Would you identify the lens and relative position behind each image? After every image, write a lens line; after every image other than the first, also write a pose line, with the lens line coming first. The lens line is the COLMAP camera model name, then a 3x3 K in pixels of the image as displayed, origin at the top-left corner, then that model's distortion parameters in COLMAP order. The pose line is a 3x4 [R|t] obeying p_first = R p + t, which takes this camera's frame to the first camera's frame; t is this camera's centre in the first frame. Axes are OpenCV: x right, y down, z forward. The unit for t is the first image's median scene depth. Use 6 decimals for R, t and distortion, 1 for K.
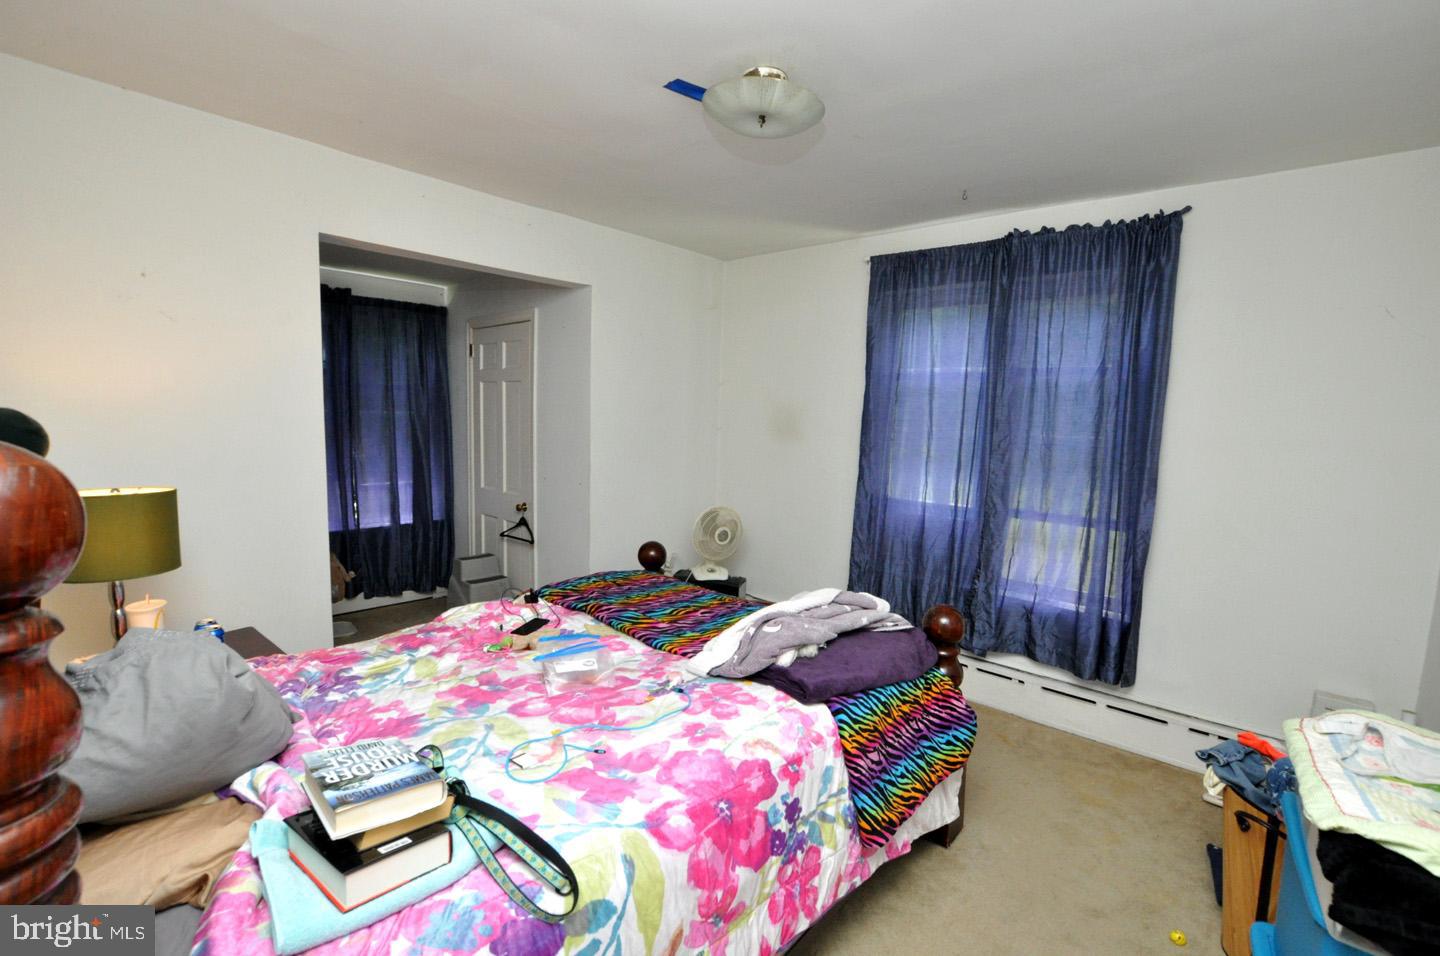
lens RADIAL K [[633.0, 0, 720.2], [0, 633.0, 477.7], [0, 0, 1]] dist [-0.021705, -0.000017]
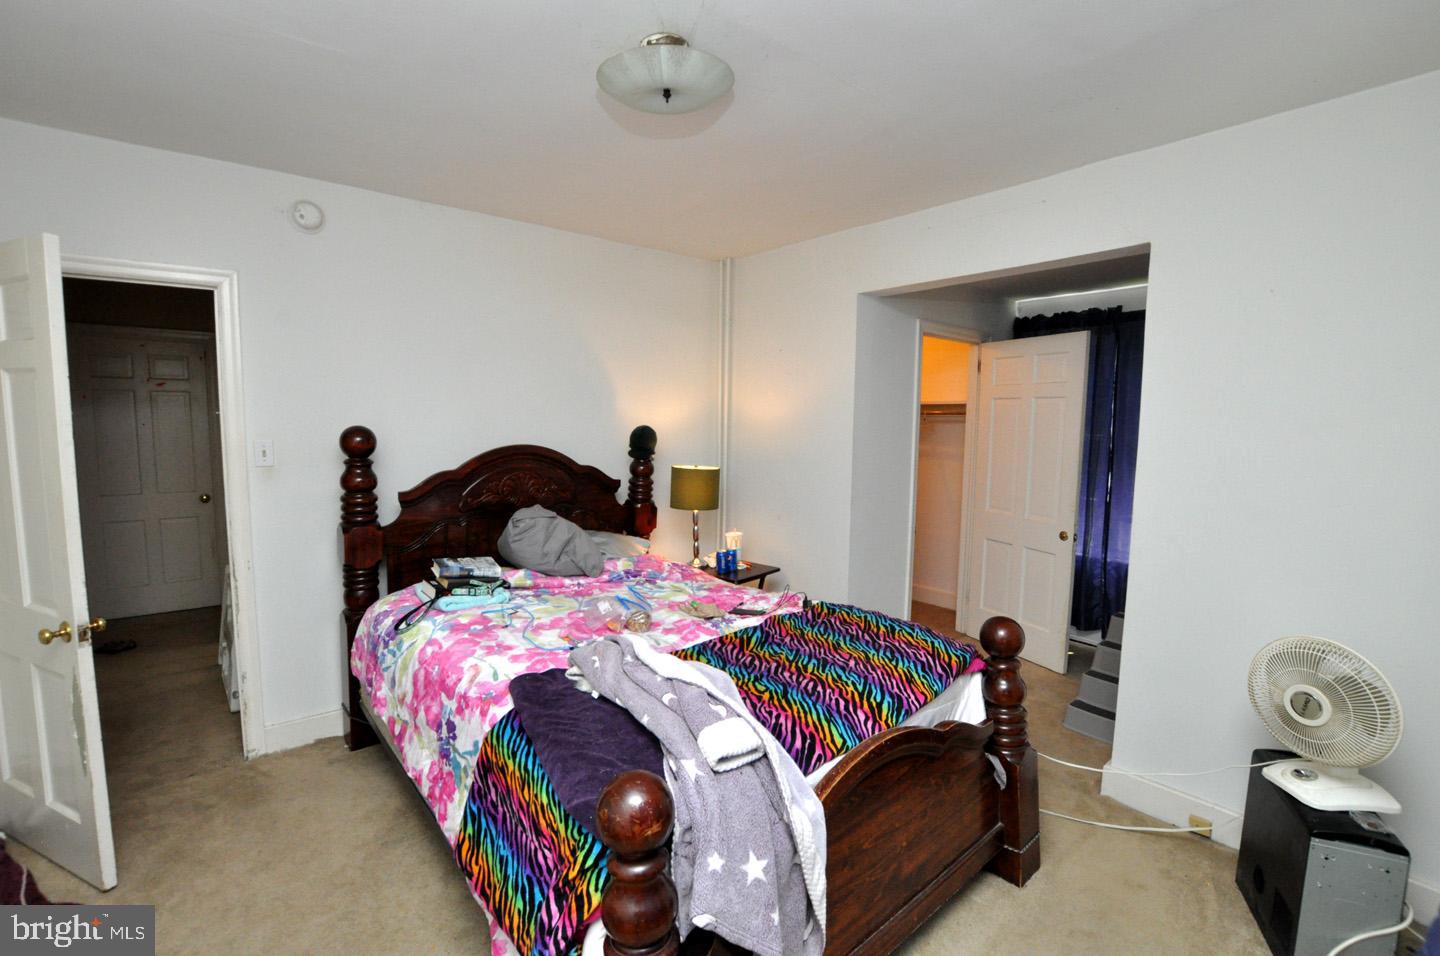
lens RADIAL K [[633.0, 0, 719.8], [0, 633.0, 477.0], [0, 0, 1]] dist [-0.021705, -0.000017]
pose [[-0.140574, 0.066310, -0.987847, 1.063485], [-0.120840, 0.989146, 0.083593, -0.128613], [0.982668, 0.131123, -0.131035, 1.365274]]
